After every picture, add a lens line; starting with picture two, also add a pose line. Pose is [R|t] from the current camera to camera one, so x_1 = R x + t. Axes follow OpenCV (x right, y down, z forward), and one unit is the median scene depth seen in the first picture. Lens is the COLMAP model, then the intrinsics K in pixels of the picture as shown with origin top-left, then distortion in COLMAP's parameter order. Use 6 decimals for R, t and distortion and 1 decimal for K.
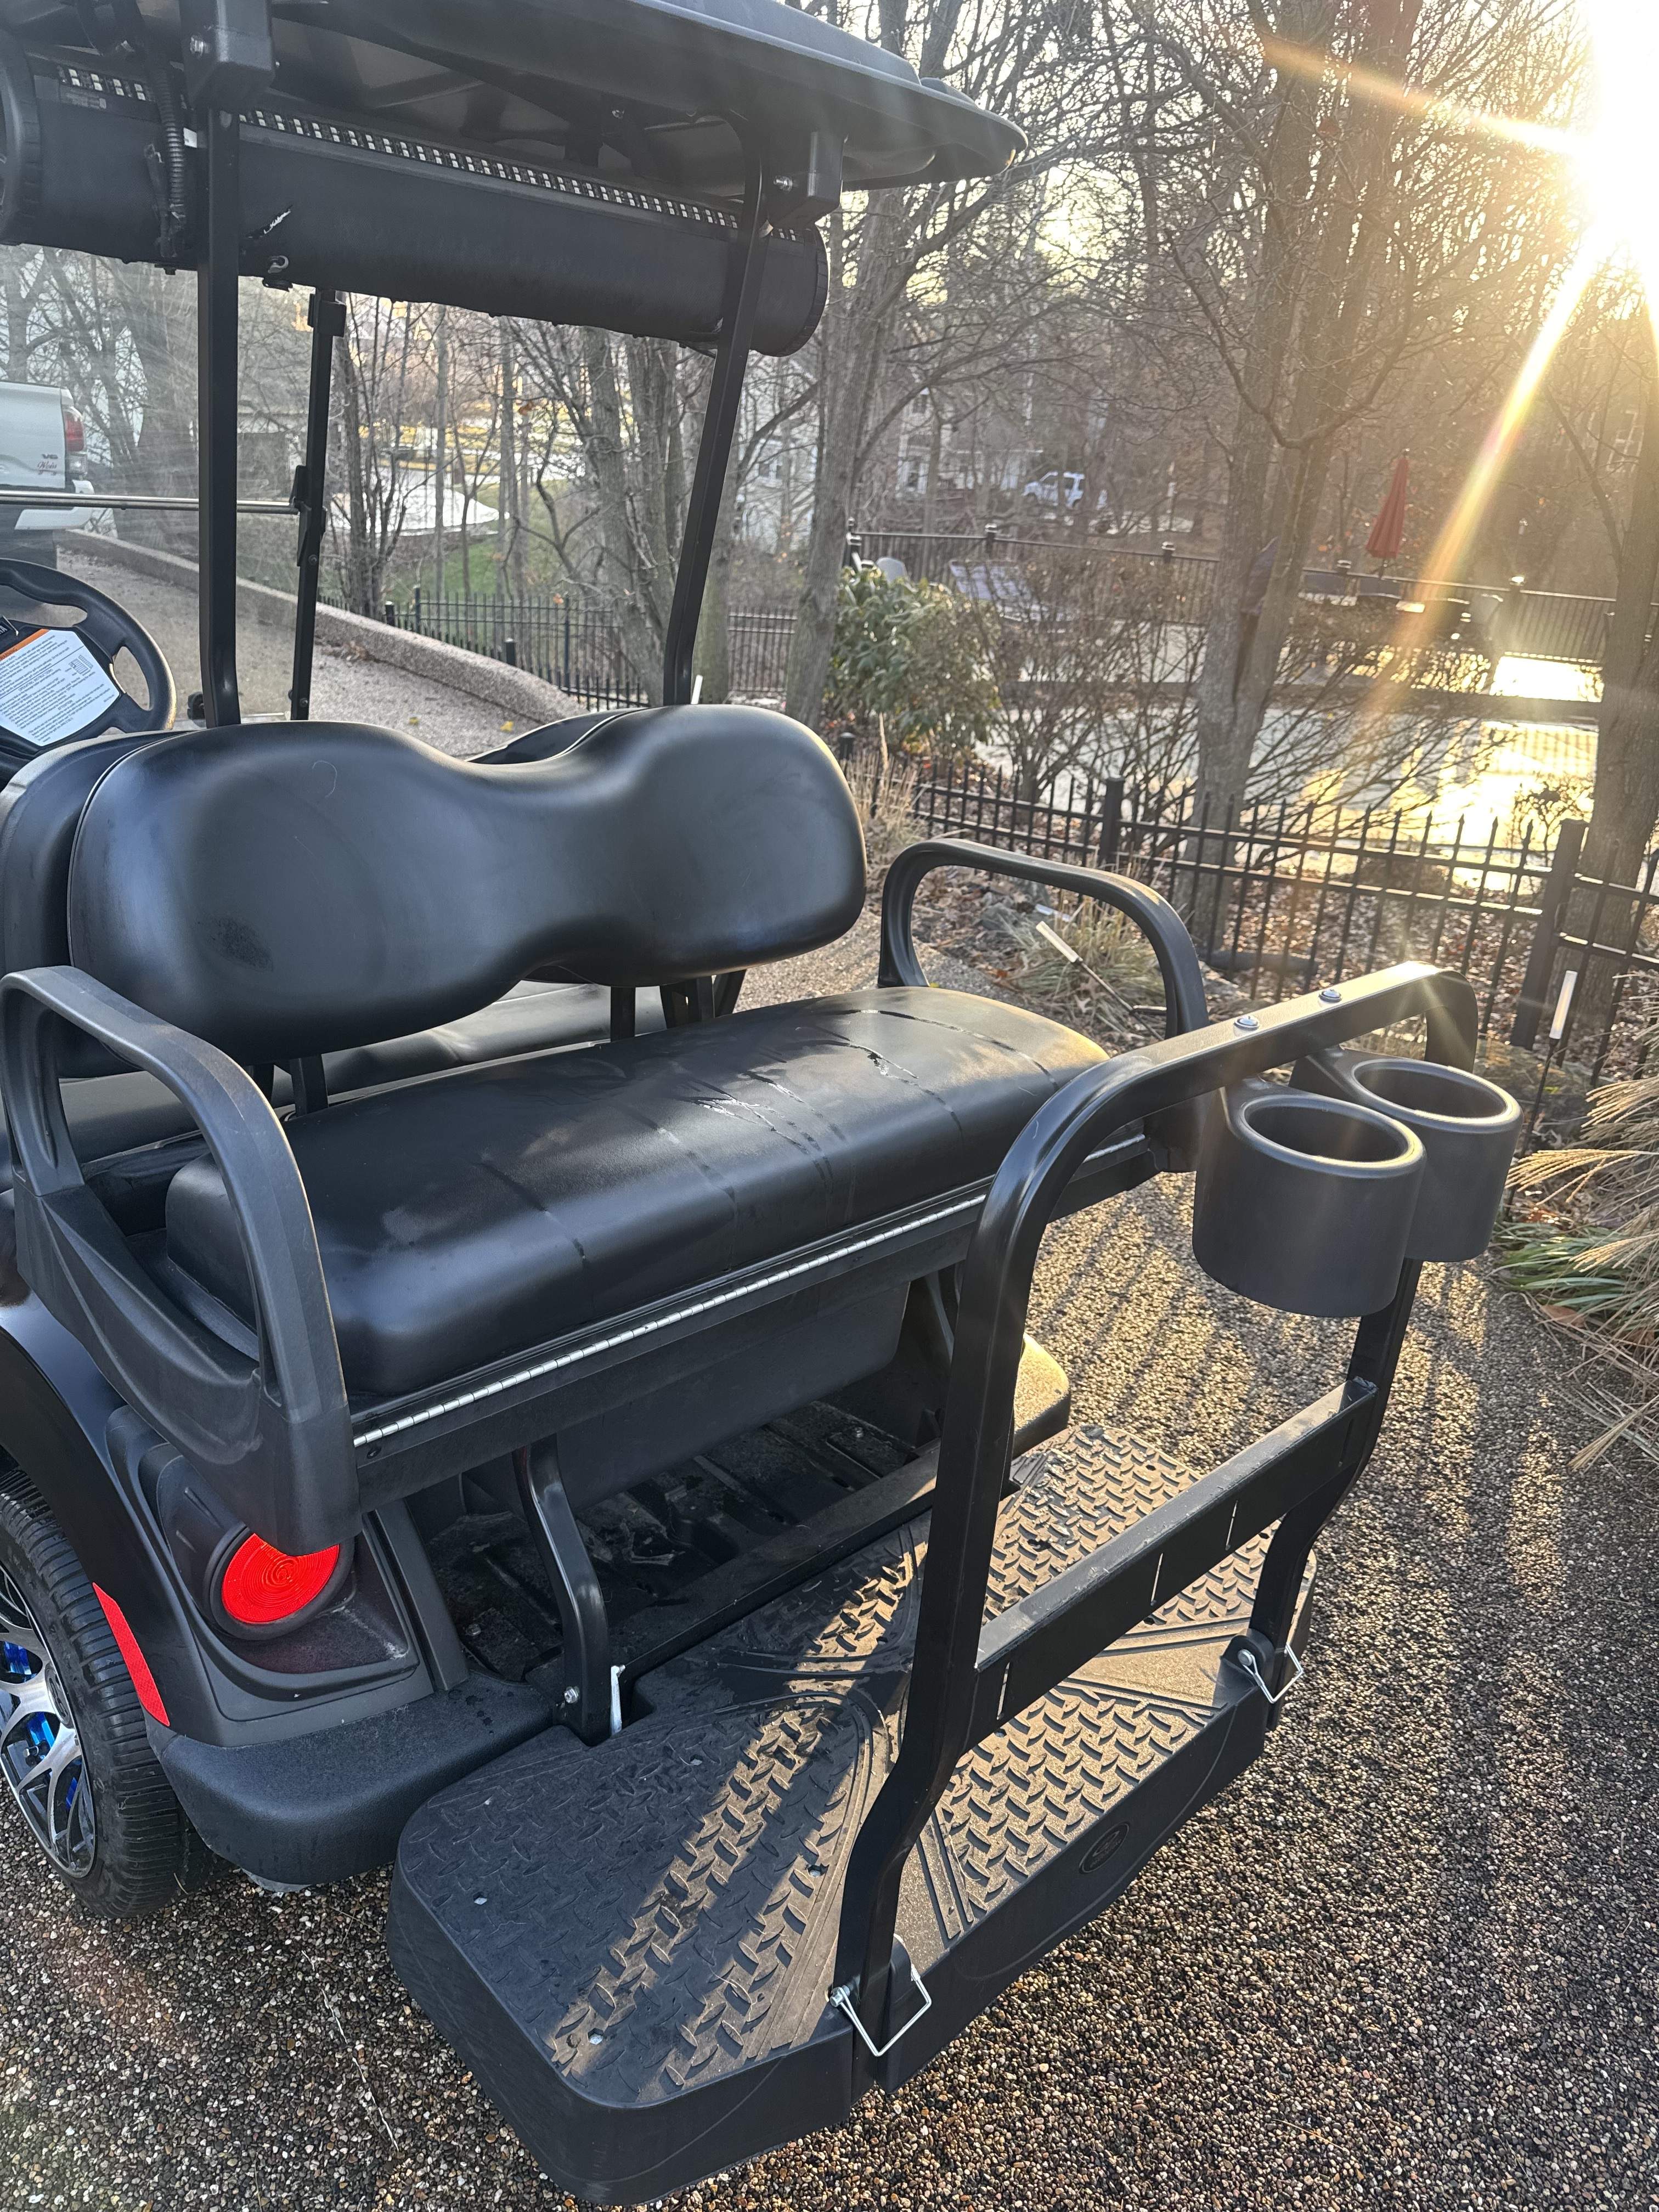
lens RADIAL K [[1548.1, 0, 825.5], [0, 1548.1, 1108.3], [0, 0, 1]] dist [-0.005009, -0.010775]
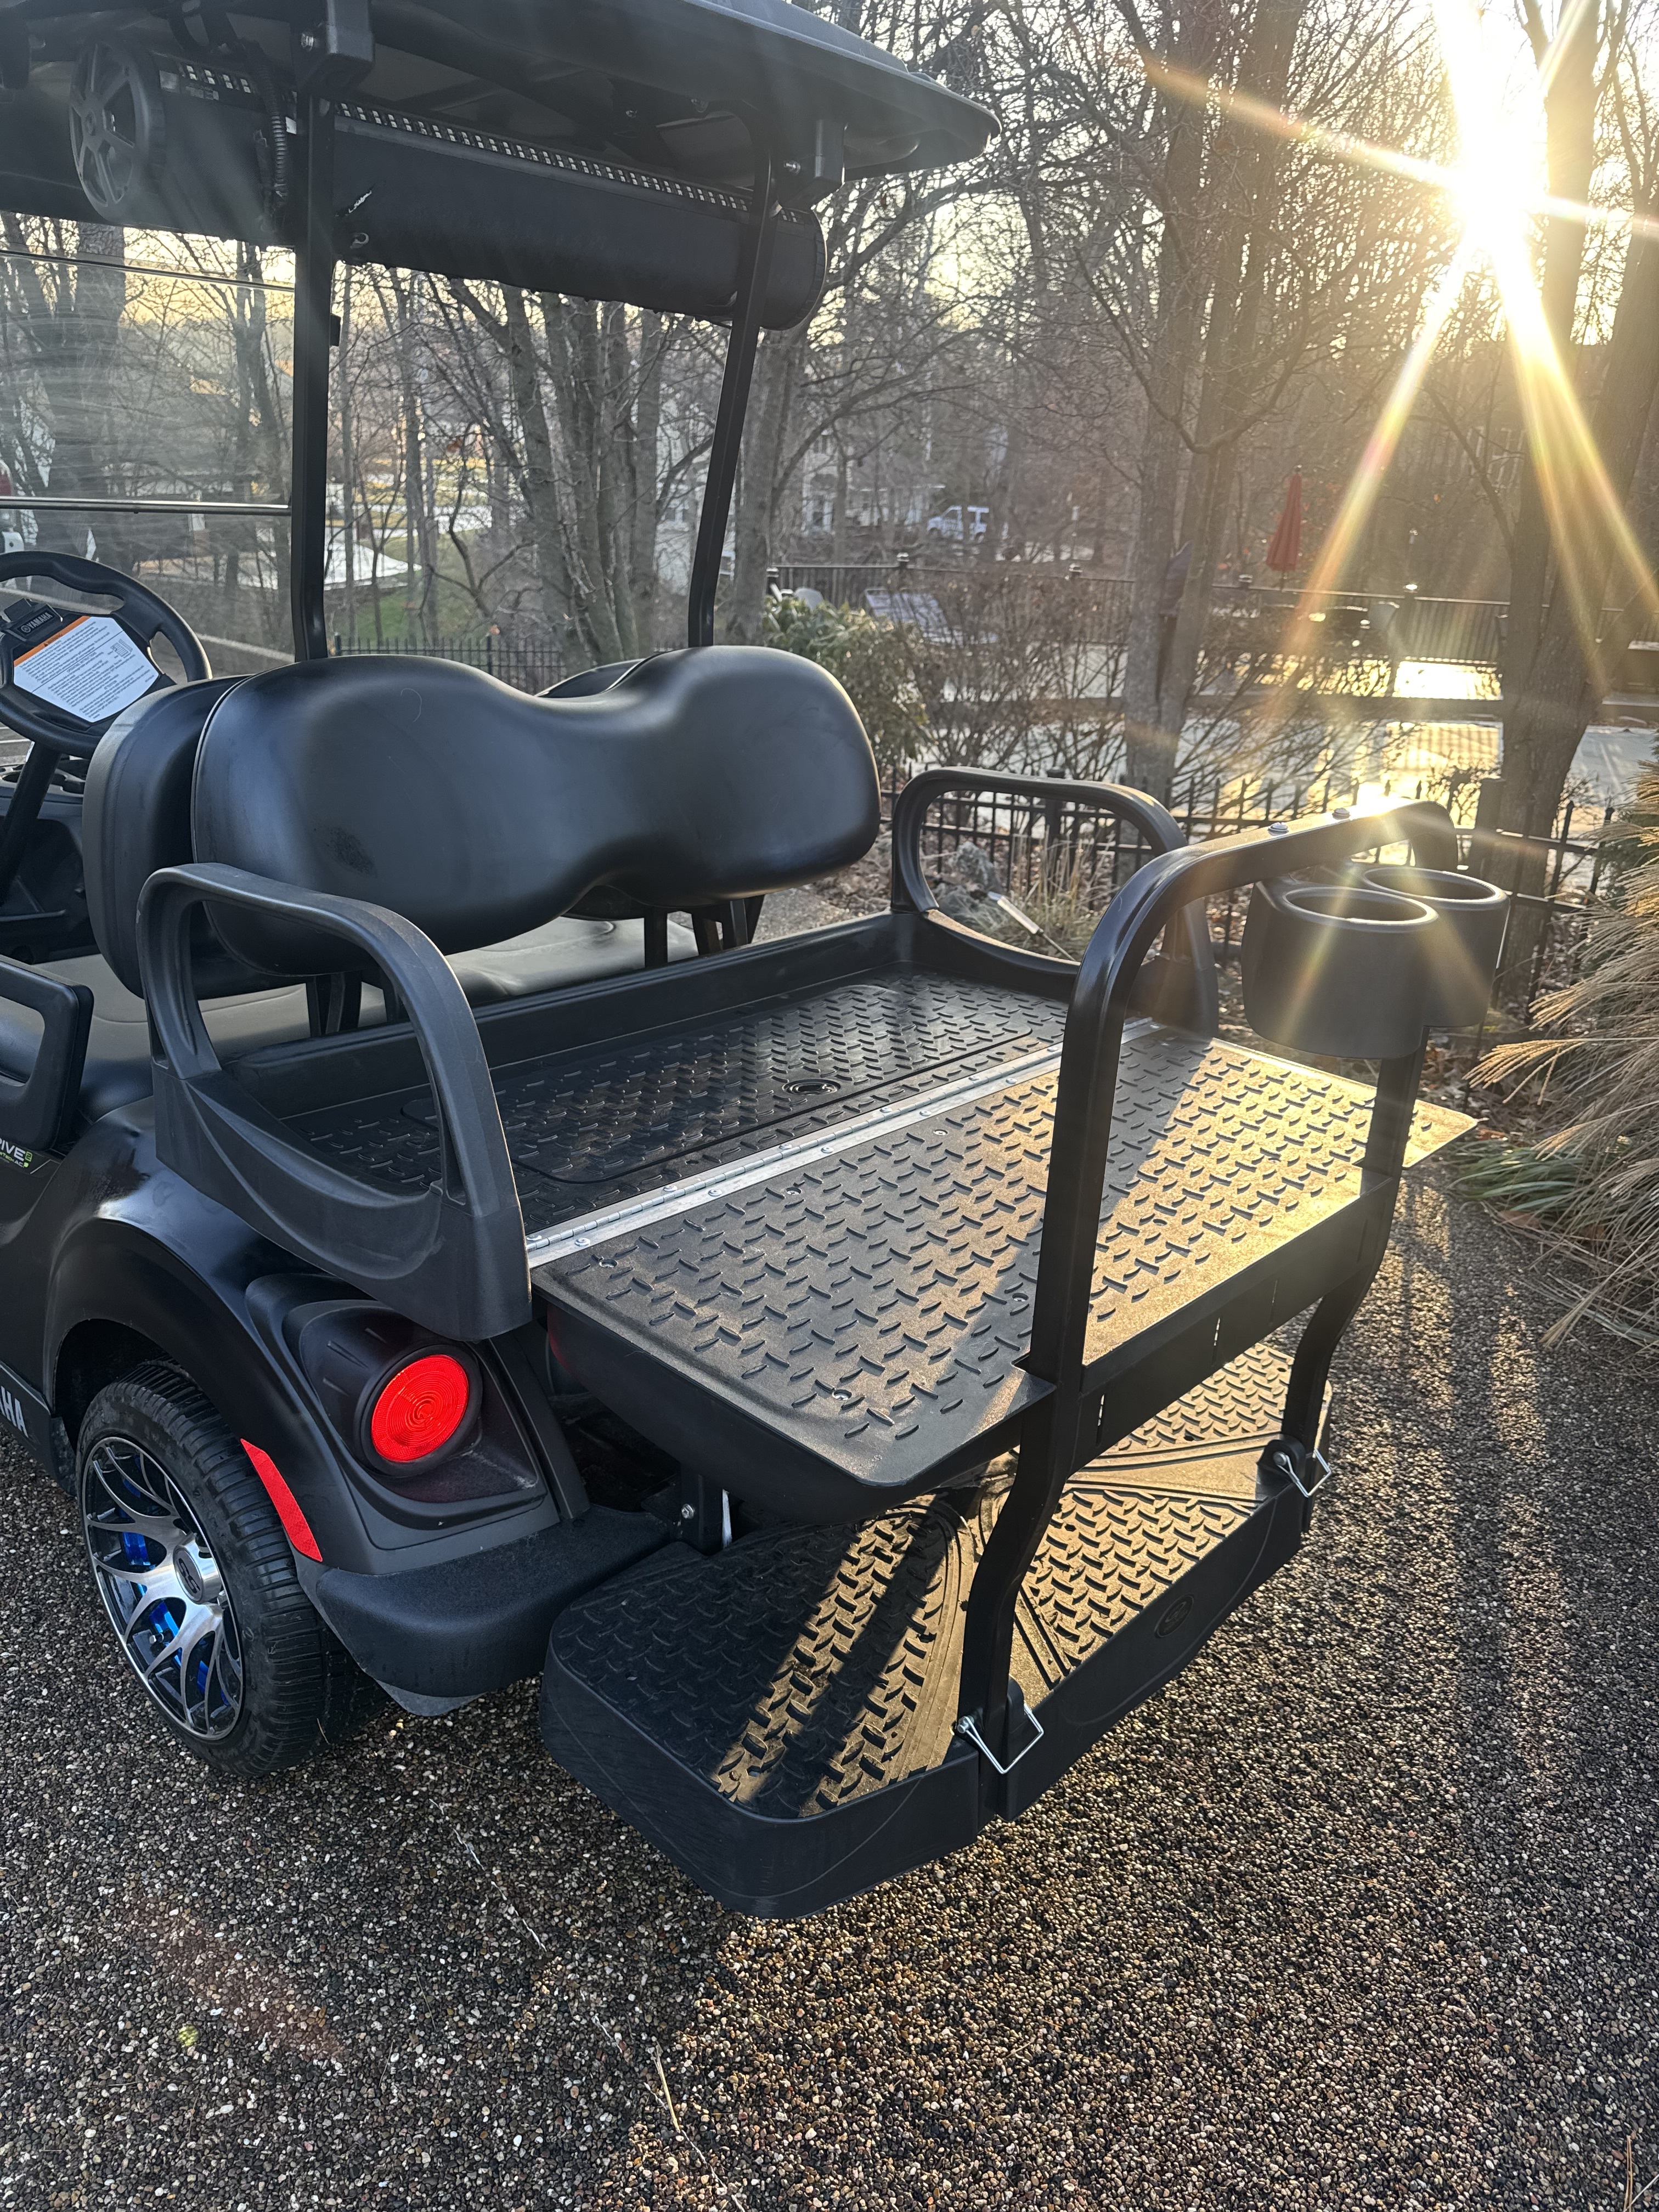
lens RADIAL K [[1548.1, 0, 834.6], [0, 1548.1, 1102.2], [0, 0, 1]] dist [-0.005009, -0.010775]
pose [[0.997393, -0.054101, 0.047759, -0.080923], [0.055377, 0.998131, -0.025824, 0.102386], [-0.046272, 0.028402, 0.998525, -0.095224]]
